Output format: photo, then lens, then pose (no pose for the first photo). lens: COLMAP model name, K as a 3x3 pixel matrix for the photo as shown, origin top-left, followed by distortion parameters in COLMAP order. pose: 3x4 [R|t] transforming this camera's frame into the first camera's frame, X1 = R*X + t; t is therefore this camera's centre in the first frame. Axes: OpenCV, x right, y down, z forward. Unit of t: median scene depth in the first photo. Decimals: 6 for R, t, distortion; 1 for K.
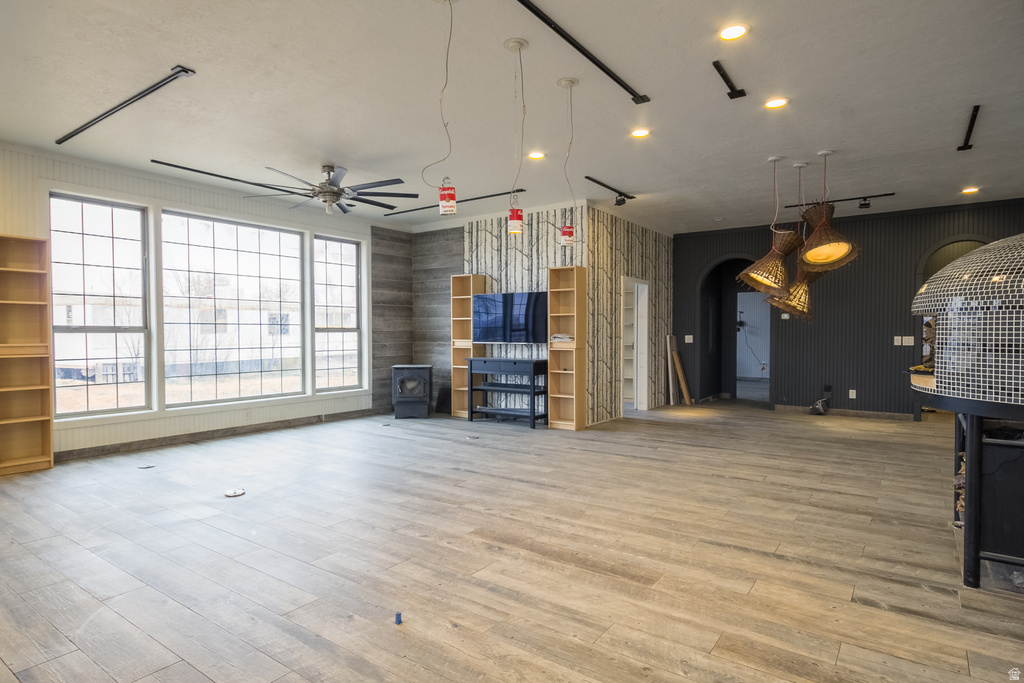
lens RADIAL K [[554.3, 0, 512.0], [0, 554.3, 341.5], [0, 0, 1]] dist [-0.002879, 0.001435]
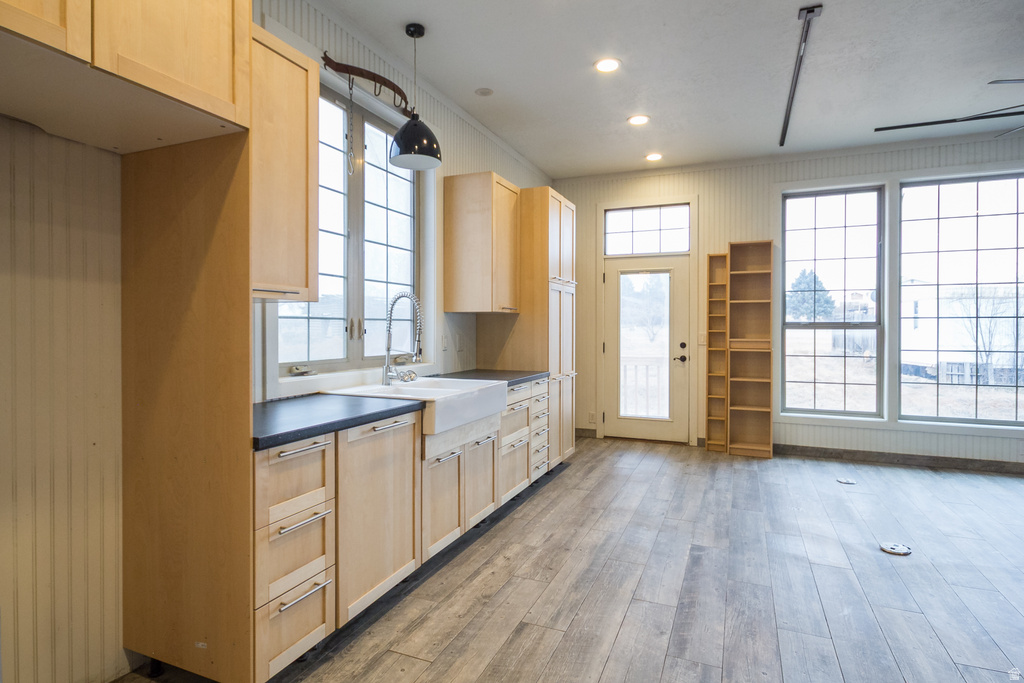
lens RADIAL K [[556.6, 0, 493.8], [0, 556.6, 331.4], [0, 0, 1]] dist [-0.000756, -0.000187]
pose [[0.196251, 0.006122, -0.980535, 0.066343], [-0.016896, 0.999853, 0.002861, -0.003672], [0.980408, 0.016005, 0.196325, 0.194334]]
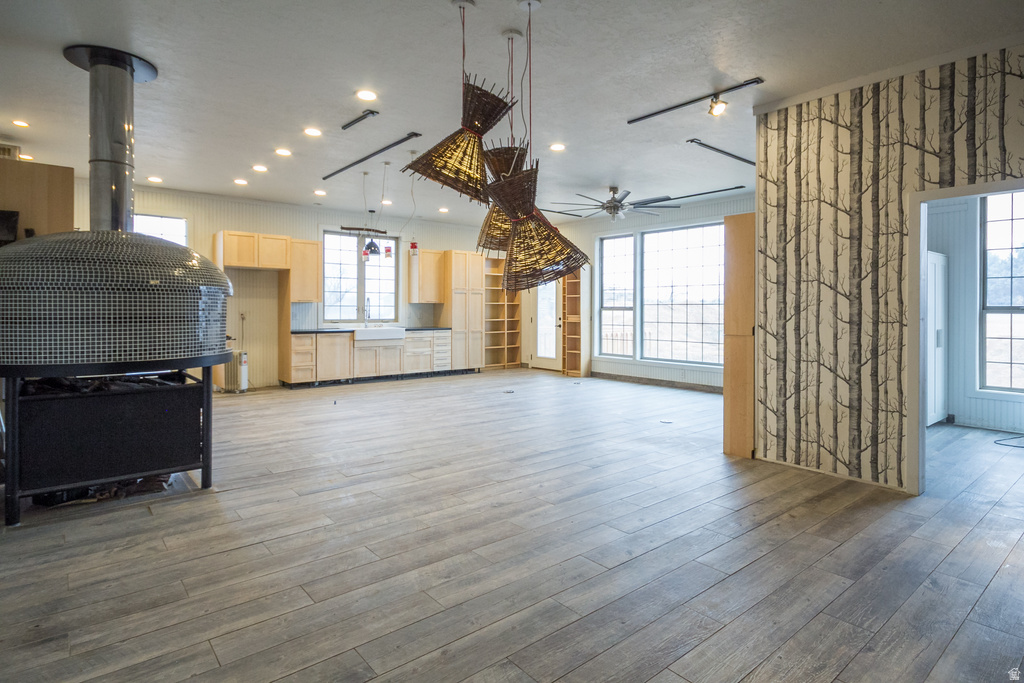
lens RADIAL K [[560.2, 0, 532.5], [0, 560.2, 311.1], [0, 0, 1]] dist [-0.001492, 0.000130]
pose [[-0.231473, 0.001832, -0.972840, 0.823863], [-0.020331, 0.999771, 0.006720, -0.016570], [0.972629, 0.021334, -0.231383, 0.890062]]
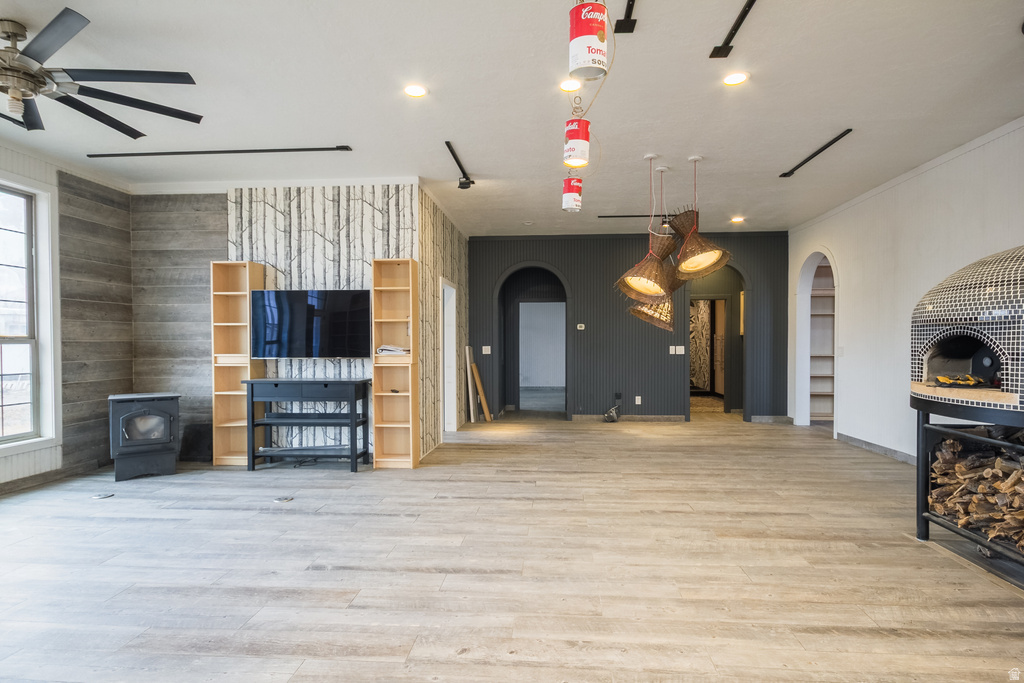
lens RADIAL K [[542.0, 0, 511.6], [0, 542.0, 350.9], [0, 0, 1]] dist [0.002852, 0.001049]
pose [[0.858491, -0.010020, 0.512731, -0.150887], [0.010812, 0.999941, 0.001438, -0.005179], [-0.512715, 0.004309, 0.858548, 0.256505]]
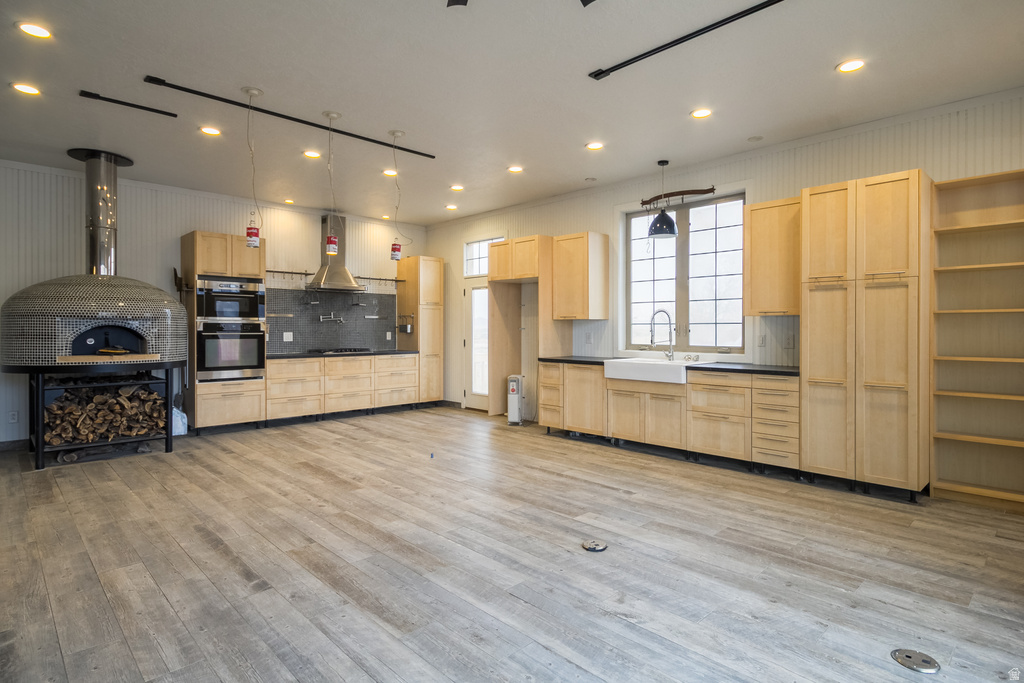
lens RADIAL K [[554.3, 0, 512.0], [0, 554.3, 341.5], [0, 0, 1]] dist [-0.002879, 0.001435]
pose [[-0.982500, -0.001799, 0.186251, -0.305403], [0.006866, 0.998924, 0.045867, -0.024125], [-0.186133, 0.046343, -0.981431, 1.014307]]
